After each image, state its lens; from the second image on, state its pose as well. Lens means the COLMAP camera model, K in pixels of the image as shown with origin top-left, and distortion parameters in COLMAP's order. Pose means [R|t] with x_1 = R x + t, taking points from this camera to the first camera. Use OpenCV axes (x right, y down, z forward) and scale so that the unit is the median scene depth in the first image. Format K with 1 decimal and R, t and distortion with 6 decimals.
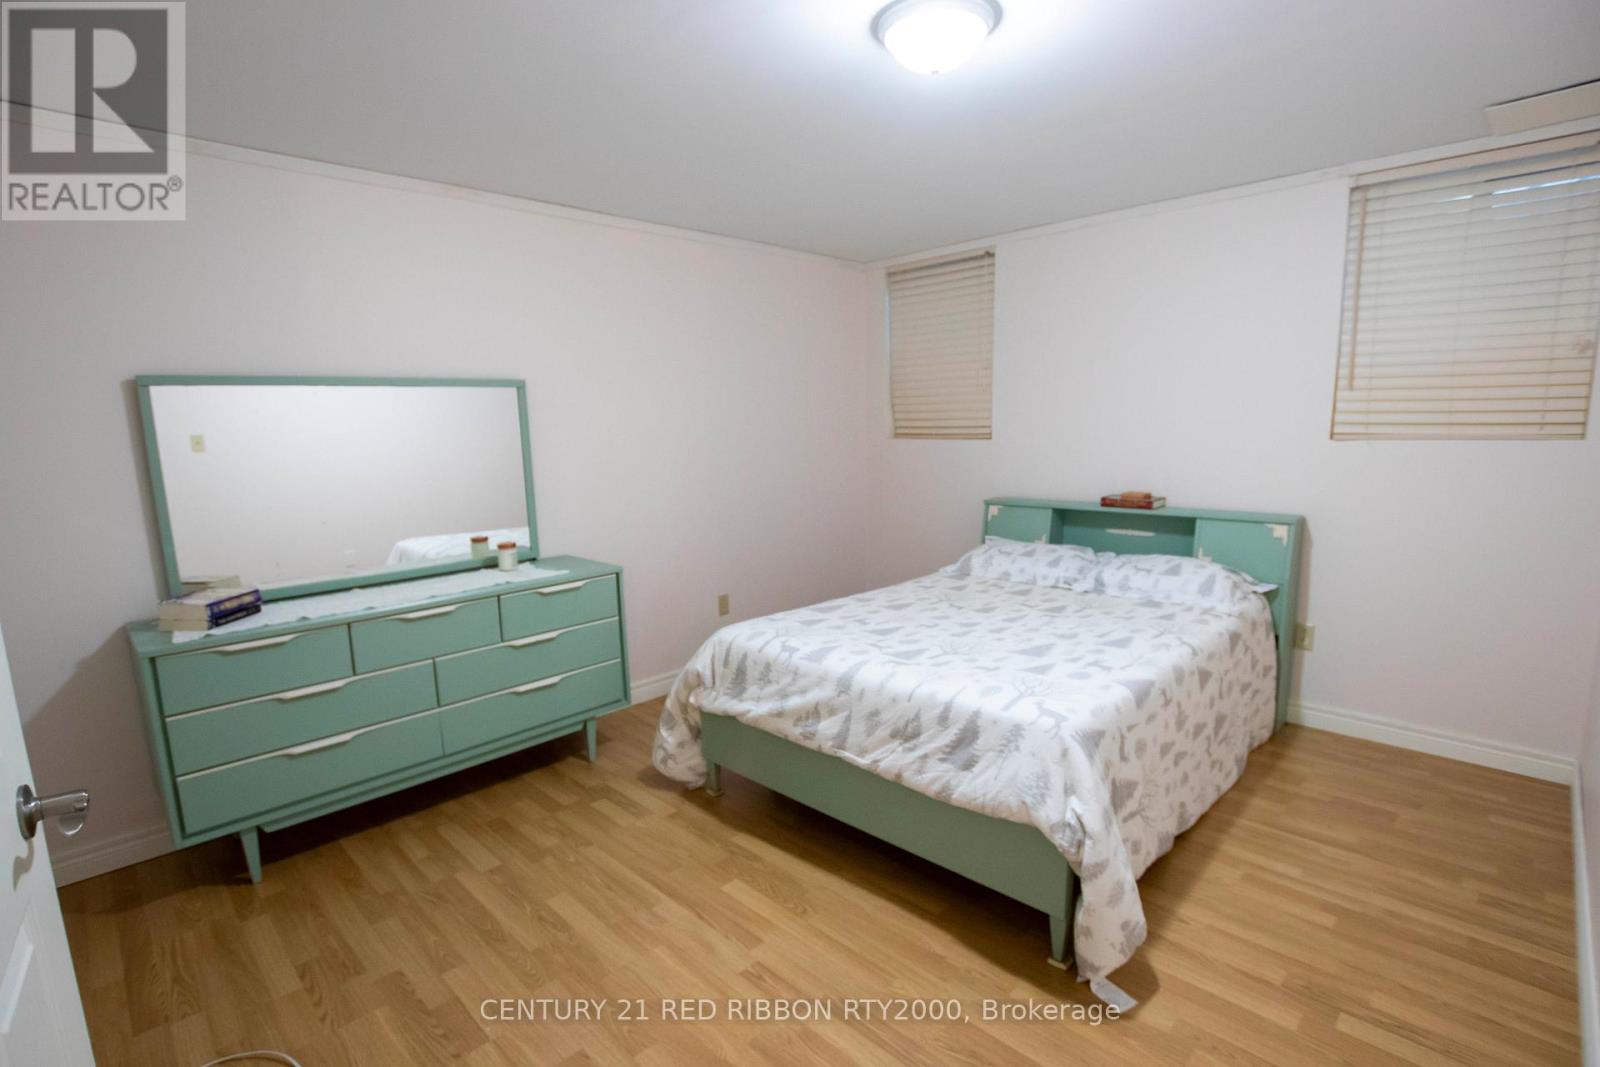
lens RADIAL K [[764.7, 0, 772.1], [0, 764.7, 534.9], [0, 0, 1]] dist [-0.037209, -0.000156]
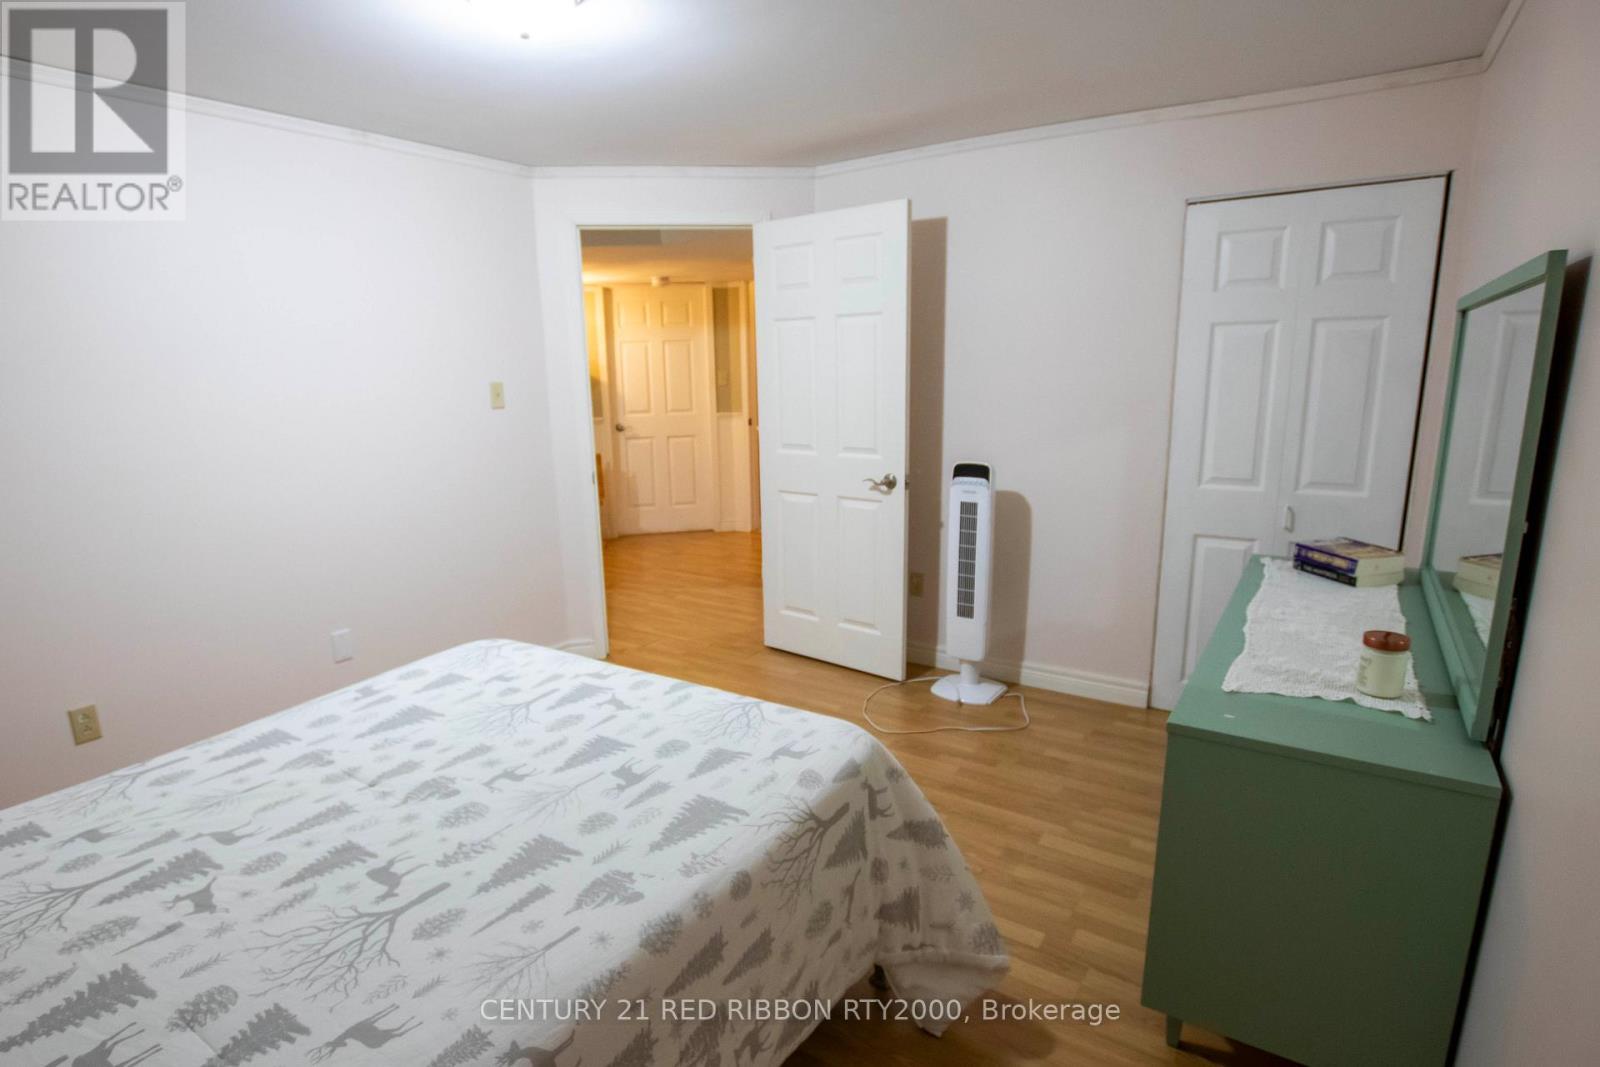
lens RADIAL K [[764.7, 0, 772.1], [0, 764.7, 534.9], [0, 0, 1]] dist [-0.037209, -0.000156]
pose [[-0.973598, 0.092330, -0.208765, 0.121575], [0.011852, 0.933762, 0.357699, -0.251250], [0.227963, 0.345781, -0.910203, 1.540779]]
